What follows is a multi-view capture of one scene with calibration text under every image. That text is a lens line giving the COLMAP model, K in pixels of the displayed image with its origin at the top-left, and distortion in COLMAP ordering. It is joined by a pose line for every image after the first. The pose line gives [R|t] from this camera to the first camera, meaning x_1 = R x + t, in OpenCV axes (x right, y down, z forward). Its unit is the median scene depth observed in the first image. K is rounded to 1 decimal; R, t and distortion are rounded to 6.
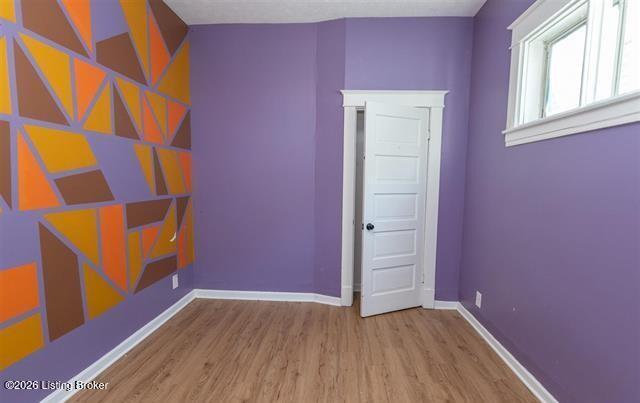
lens RADIAL K [[308.7, 0, 322.5], [0, 308.7, 210.0], [0, 0, 1]] dist [0.000554, 0.000353]
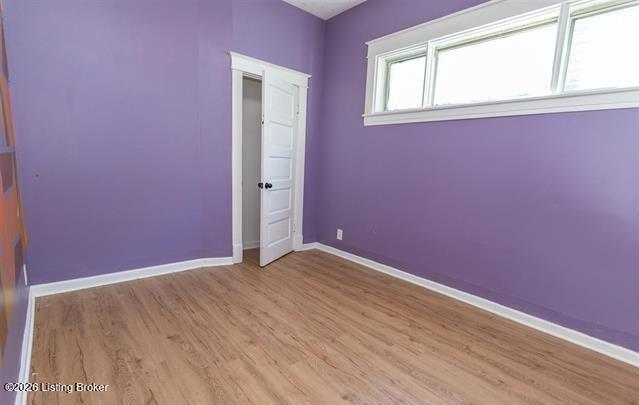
lens RADIAL K [[309.7, 0, 323.8], [0, 309.7, 209.3], [0, 0, 1]] dist [-0.000270, 0.000310]
pose [[0.714885, -0.081857, 0.694434, -0.494018], [0.027790, 0.995666, 0.088757, 0.045692], [-0.698690, -0.044153, 0.714061, 0.046569]]
